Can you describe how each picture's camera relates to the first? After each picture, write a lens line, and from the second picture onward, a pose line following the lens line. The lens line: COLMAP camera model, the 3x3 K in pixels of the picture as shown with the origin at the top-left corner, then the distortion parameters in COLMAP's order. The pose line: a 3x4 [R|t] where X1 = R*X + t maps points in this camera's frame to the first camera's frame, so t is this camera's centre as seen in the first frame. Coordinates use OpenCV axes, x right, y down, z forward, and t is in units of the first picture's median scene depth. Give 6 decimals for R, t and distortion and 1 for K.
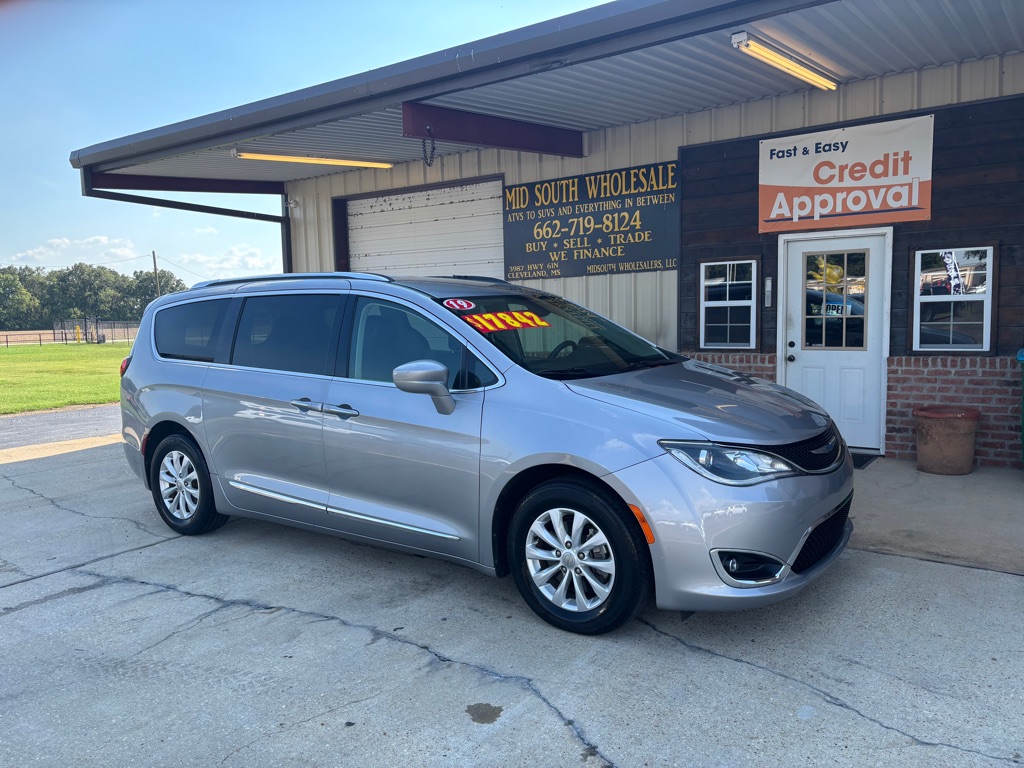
lens RADIAL K [[786.2, 0, 510.9], [0, 786.2, 384.1], [0, 0, 1]] dist [0.008648, 0.004418]
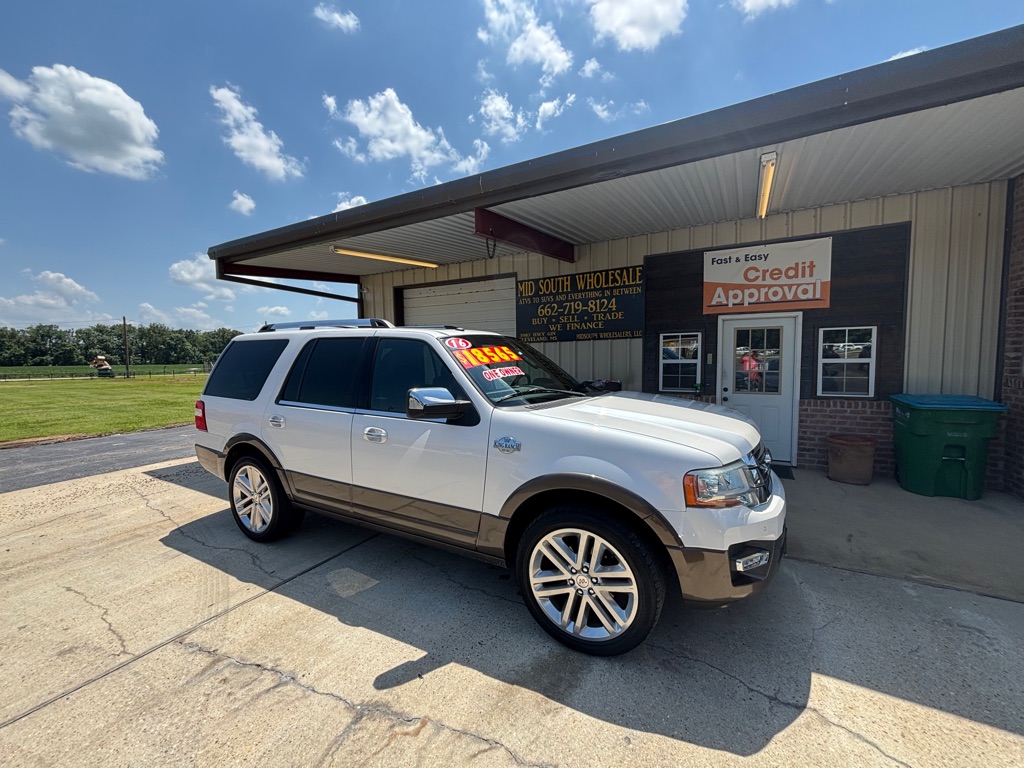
lens RADIAL K [[417.0, 0, 514.2], [0, 417.0, 383.2], [0, 0, 1]] dist [-0.002449, -0.000573]
pose [[0.993593, 0.002493, 0.112990, -0.127930], [0.001053, 0.999509, -0.031315, -0.038827], [-0.113013, 0.031233, 0.993102, 0.268400]]
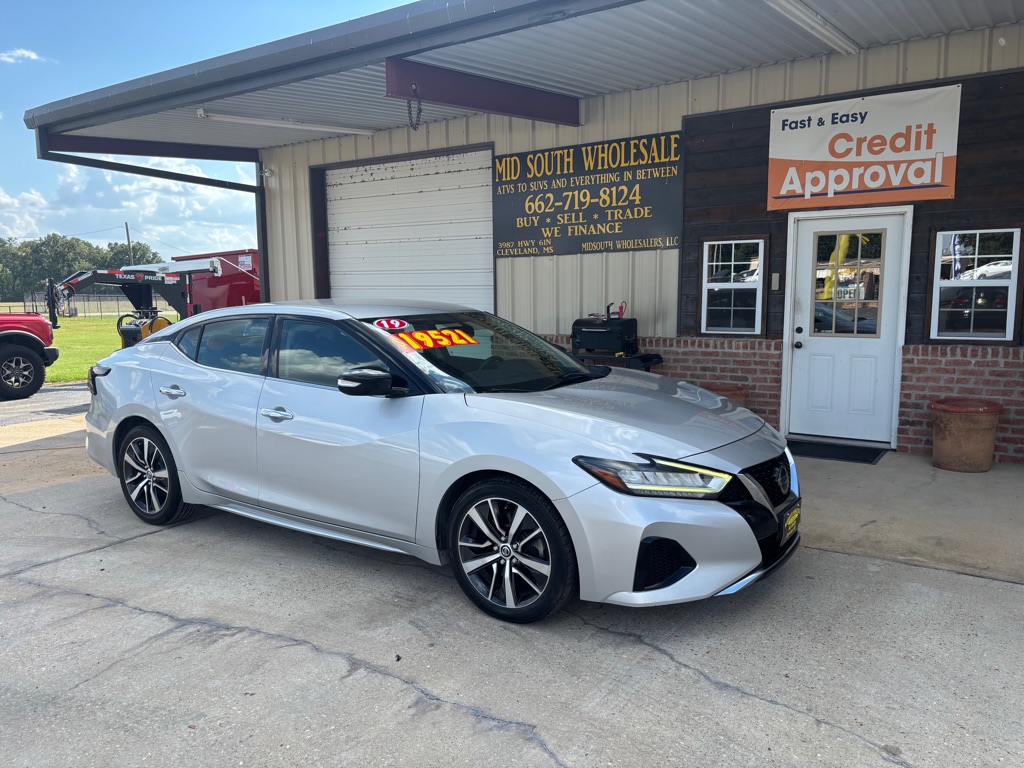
lens RADIAL K [[786.6, 0, 510.9], [0, 786.6, 392.9], [0, 0, 1]] dist [0.007773, 0.001172]
pose [[0.999652, 0.010519, 0.024211, -0.010063], [-0.011437, 0.999208, 0.038113, -0.007543], [-0.023791, -0.038376, 0.998980, 0.066075]]
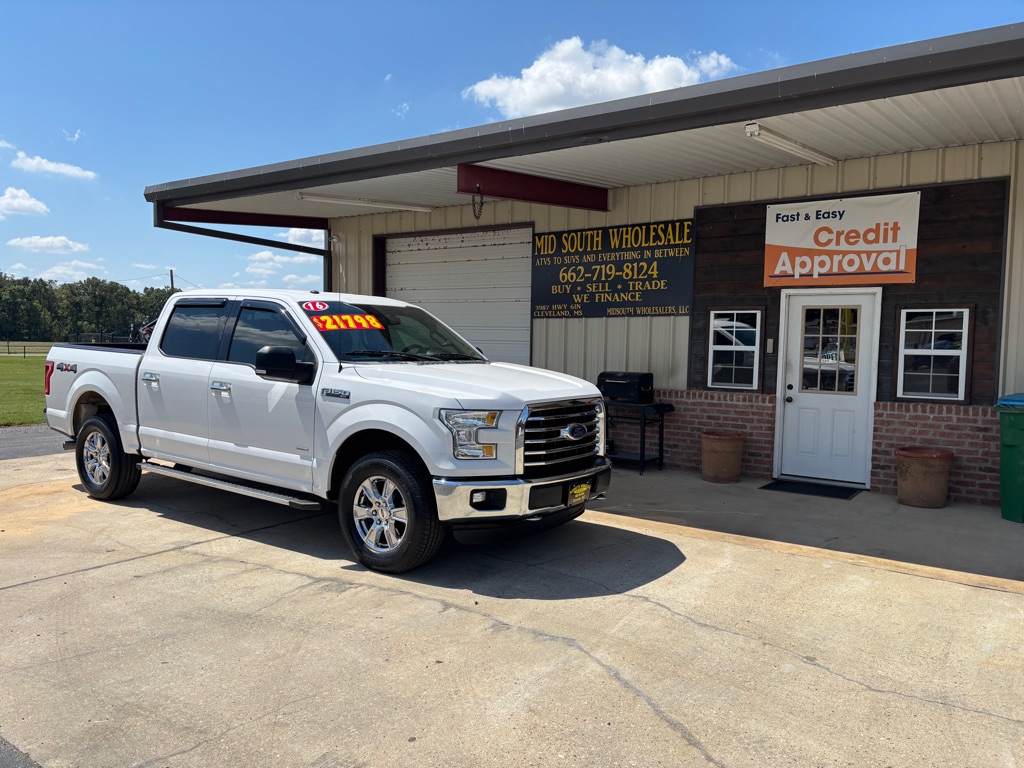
lens RADIAL K [[785.6, 0, 505.7], [0, 785.6, 389.5], [0, 0, 1]] dist [0.007977, 0.000852]
pose [[0.999093, 0.041869, -0.007802, -0.038073], [-0.042099, 0.998598, -0.032080, 0.005904], [0.006448, 0.032380, 0.999455, -0.119970]]
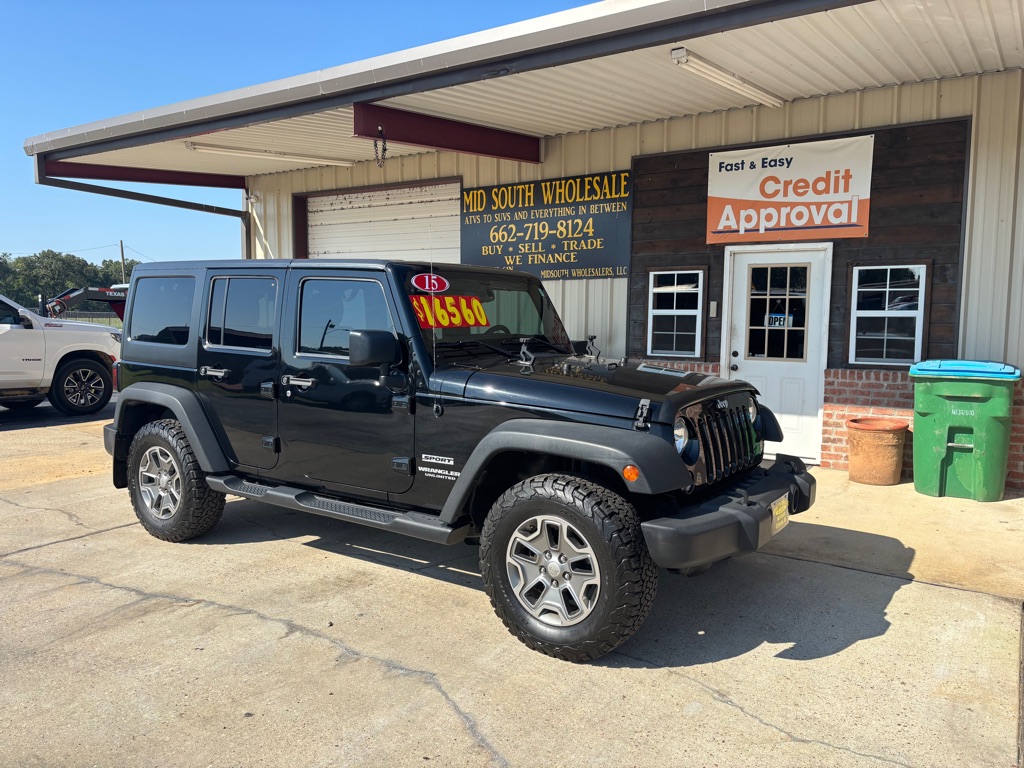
lens RADIAL K [[785.6, 0, 509.9], [0, 785.6, 386.8], [0, 0, 1]] dist [0.015046, -0.009470]
pose [[0.999089, 0.027068, 0.032979, 0.032489], [-0.027110, 0.999632, 0.000850, -0.000917], [-0.032943, -0.001743, 0.999456, -0.011090]]
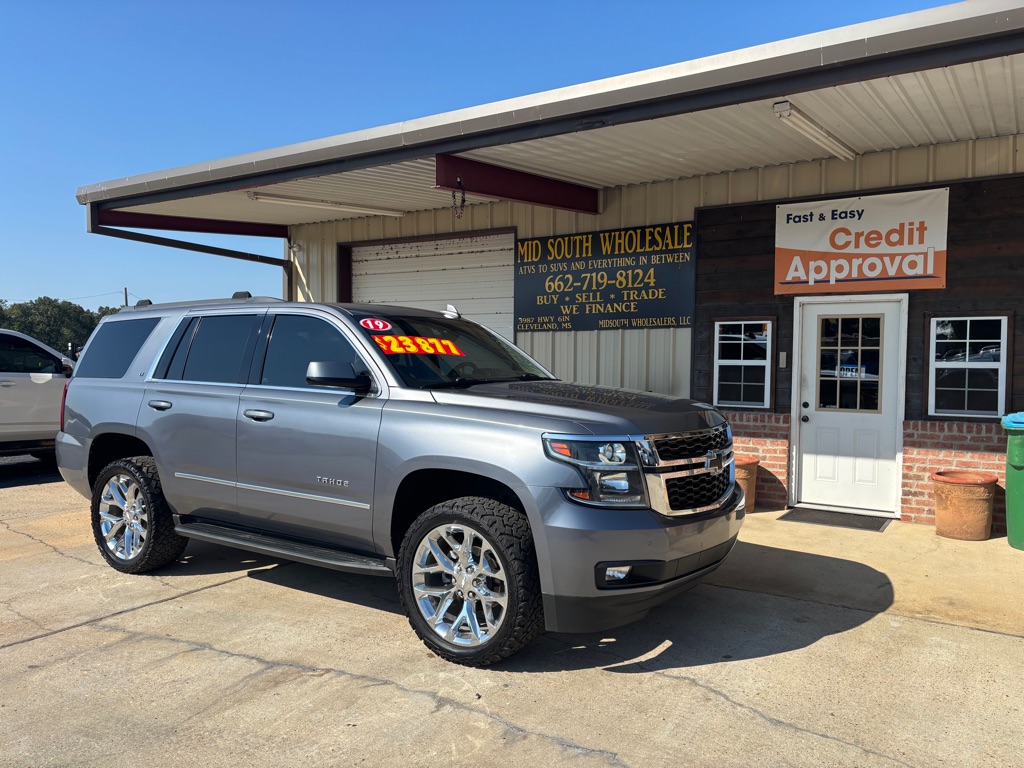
lens RADIAL K [[785.4, 0, 512.5], [0, 785.4, 384.7], [0, 0, 1]] dist [0.014336, -0.007183]
pose [[0.998617, 0.030236, 0.043019, -0.063384], [-0.027555, 0.997720, -0.061616, -0.004140], [-0.044784, 0.060345, 0.997172, 0.009718]]
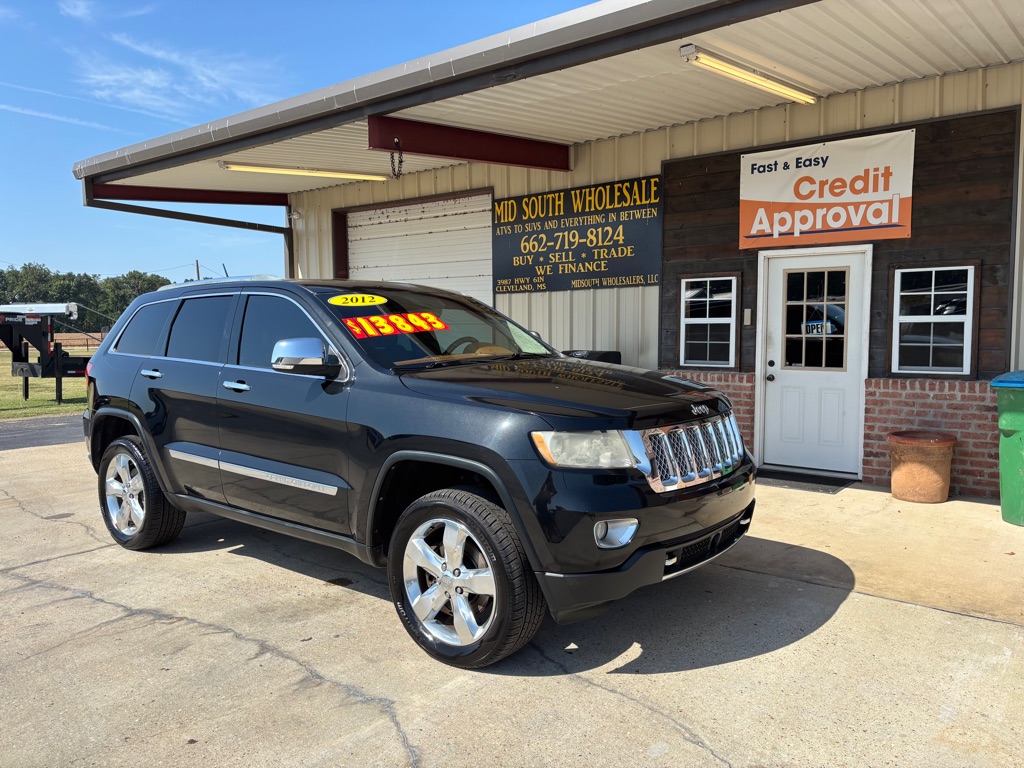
lens RADIAL K [[785.6, 0, 509.9], [0, 785.6, 386.8], [0, 0, 1]] dist [0.015046, -0.009470]
pose [[0.998336, 0.020336, -0.053964, 0.087904], [-0.021014, 0.999707, -0.012019, -0.003230], [0.053703, 0.013133, 0.998471, 0.010557]]
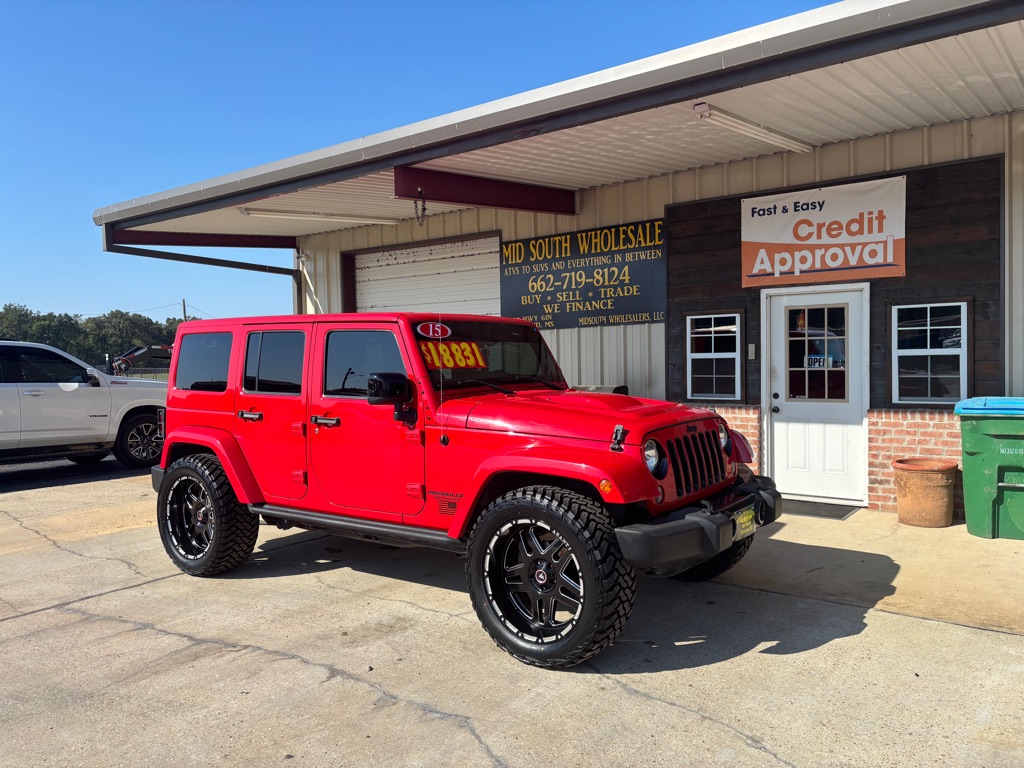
lens RADIAL K [[783.1, 0, 505.6], [0, 783.1, 380.0], [0, 0, 1]] dist [0.021630, -0.019817]
pose [[0.999315, 0.005578, -0.036597, 0.044877], [-0.007955, 0.997846, -0.065114, -0.002120], [0.036155, 0.065360, 0.997207, -0.027816]]
